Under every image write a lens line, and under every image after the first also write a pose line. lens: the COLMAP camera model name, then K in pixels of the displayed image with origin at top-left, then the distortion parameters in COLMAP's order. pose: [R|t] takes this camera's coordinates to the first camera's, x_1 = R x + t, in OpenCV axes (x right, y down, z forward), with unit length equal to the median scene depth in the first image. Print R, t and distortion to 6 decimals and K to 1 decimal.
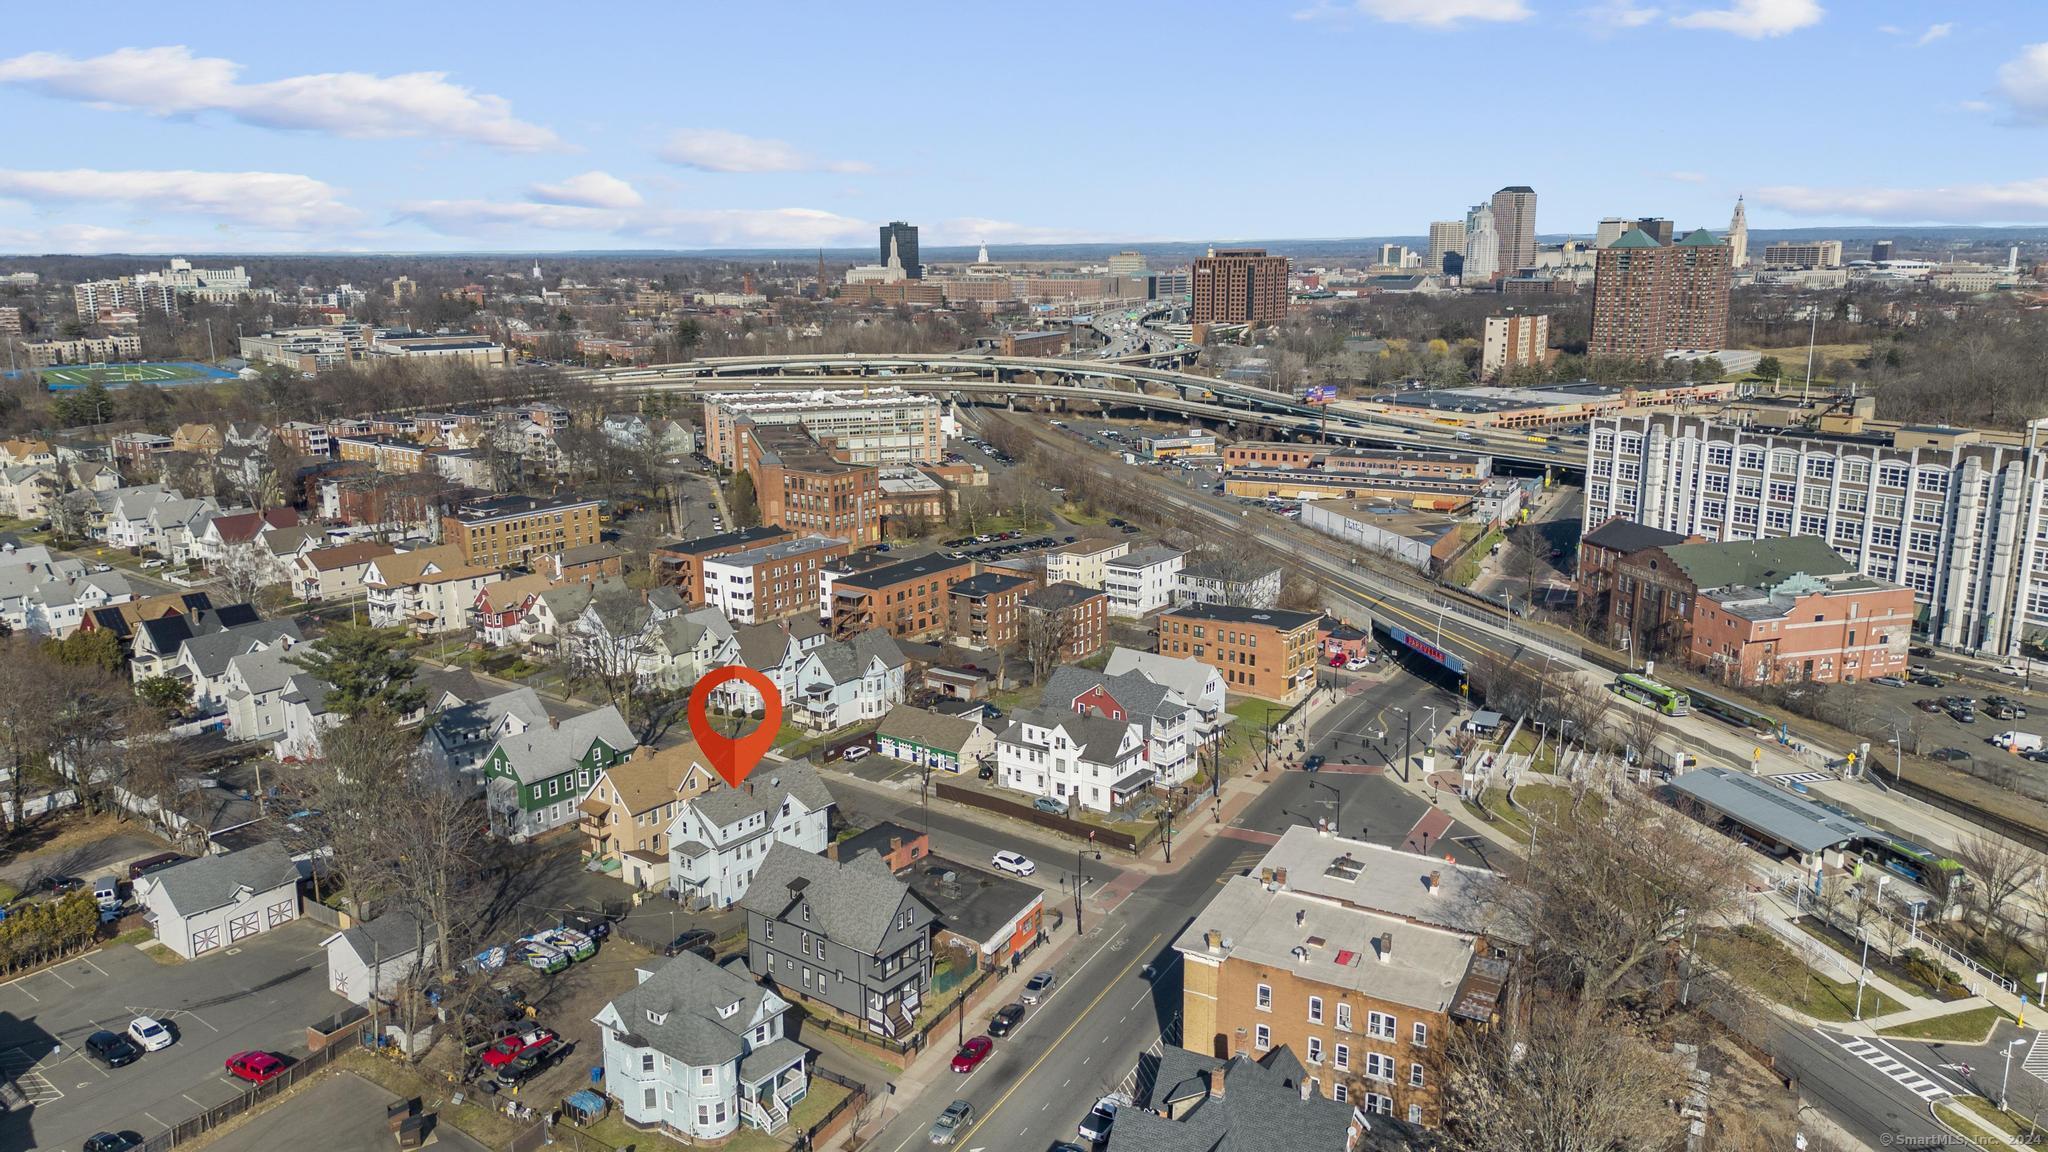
lens RADIAL K [[1425.2, 0, 1024.0], [0, 1425.2, 576.0], [0, 0, 1]] dist [0.033791, -0.000008]
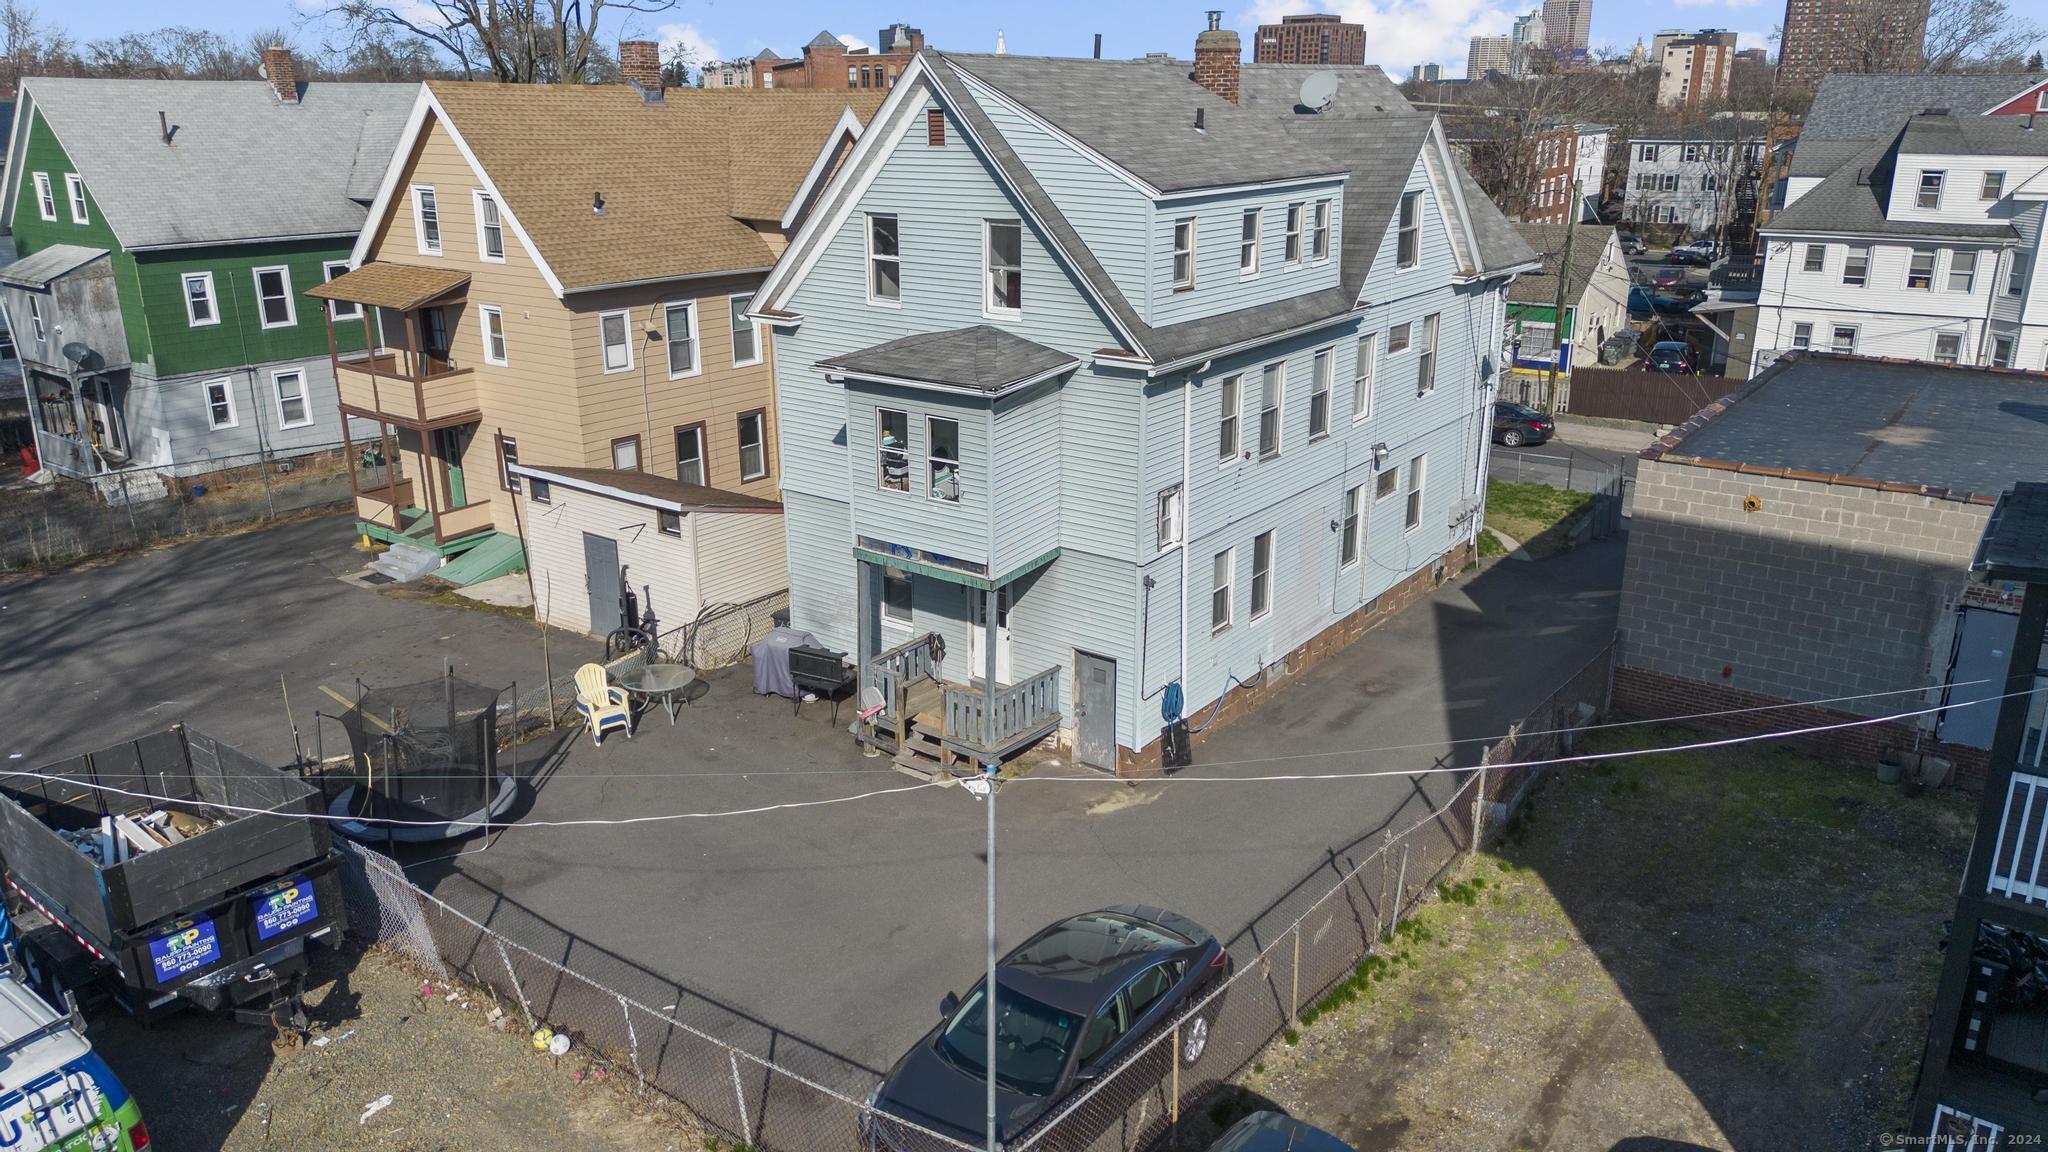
lens RADIAL K [[1425.2, 0, 1024.0], [0, 1425.2, 576.0], [0, 0, 1]] dist [0.033791, -0.000008]
pose [[0.999918, 0.005256, 0.011647, -0.215180], [-0.006344, 0.995417, 0.095422, 0.188652], [-0.011092, -0.095488, 0.995369, 0.805090]]
